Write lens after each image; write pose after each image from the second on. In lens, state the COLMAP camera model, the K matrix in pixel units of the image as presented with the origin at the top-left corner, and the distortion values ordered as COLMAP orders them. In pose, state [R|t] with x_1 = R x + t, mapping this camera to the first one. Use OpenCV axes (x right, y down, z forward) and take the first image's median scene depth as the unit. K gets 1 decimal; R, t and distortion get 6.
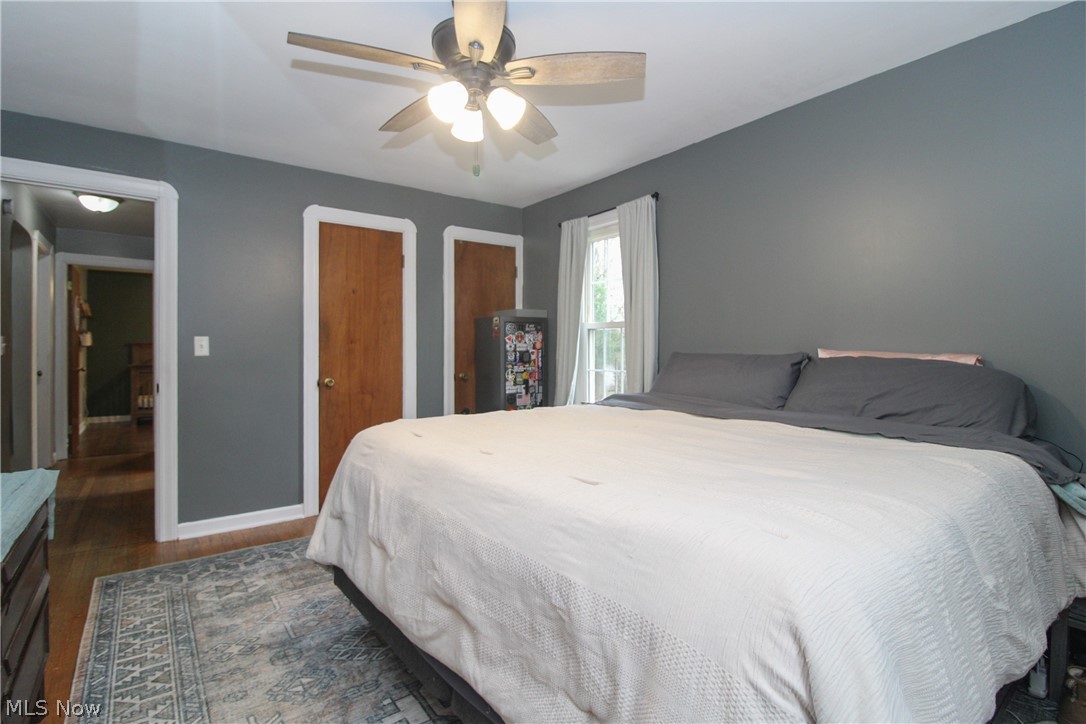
lens RADIAL K [[526.9, 0, 548.6], [0, 526.9, 343.0], [0, 0, 1]] dist [0.002127, -0.014443]
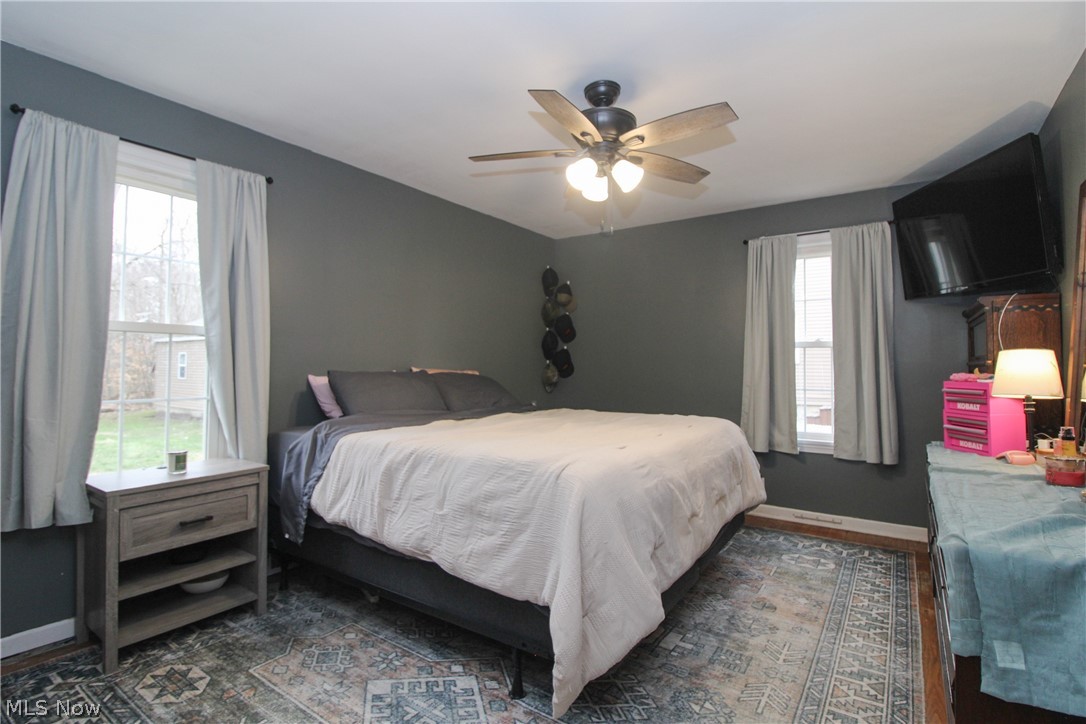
lens RADIAL K [[526.9, 0, 548.6], [0, 526.9, 343.0], [0, 0, 1]] dist [0.002127, -0.014443]
pose [[-0.317024, 0.039697, 0.947586, -1.358802], [-0.012107, 0.998873, -0.045896, 0.010028], [-0.948340, -0.026023, -0.316187, 1.620245]]
